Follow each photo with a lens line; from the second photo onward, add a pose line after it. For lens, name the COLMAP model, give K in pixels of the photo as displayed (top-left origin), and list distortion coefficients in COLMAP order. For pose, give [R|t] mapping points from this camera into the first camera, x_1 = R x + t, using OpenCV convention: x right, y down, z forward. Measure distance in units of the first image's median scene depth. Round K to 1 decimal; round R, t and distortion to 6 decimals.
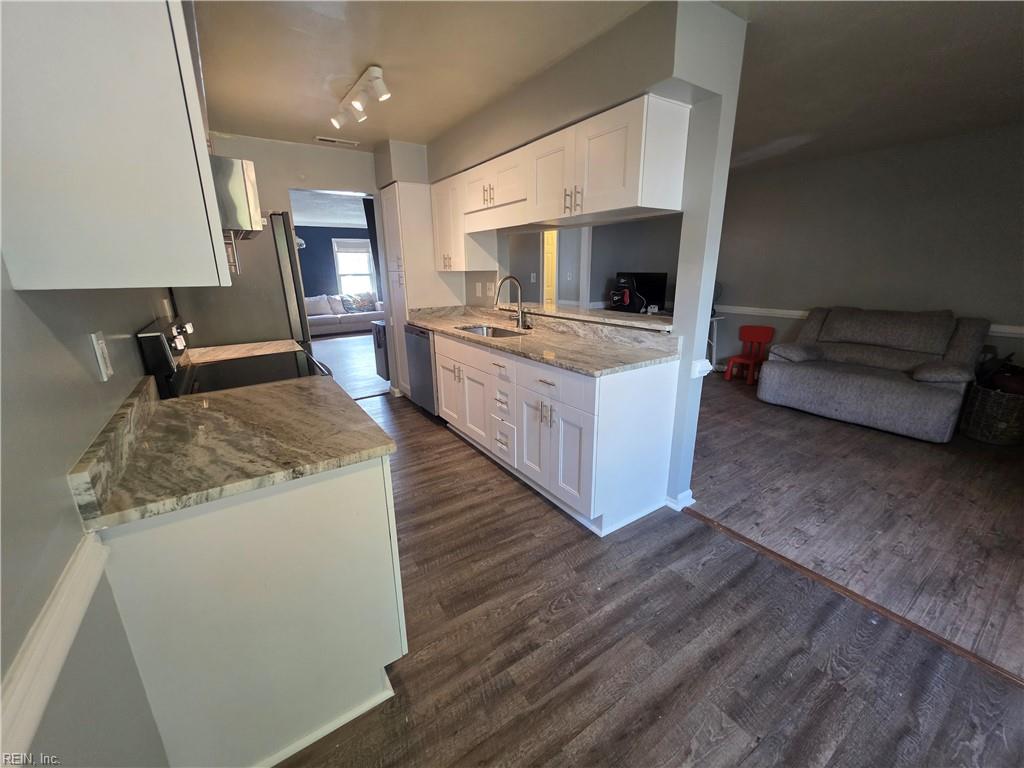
lens RADIAL K [[409.9, 0, 513.2], [0, 409.9, 382.8], [0, 0, 1]] dist [-0.004576, 0.001281]
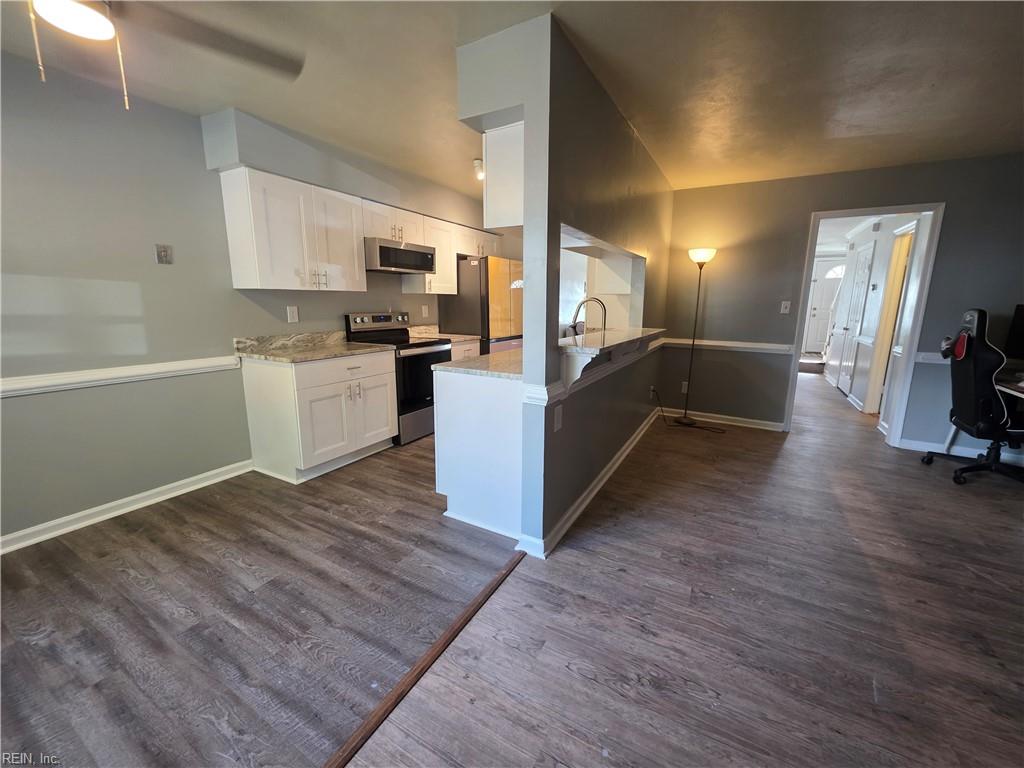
lens RADIAL K [[409.9, 0, 514.4], [0, 409.9, 379.4], [0, 0, 1]] dist [-0.004576, 0.001281]
pose [[0.446947, 0.186392, -0.874927, 1.767931], [-0.257236, 0.963522, 0.073860, -0.180030], [0.856778, 0.192052, 0.478589, 0.776181]]
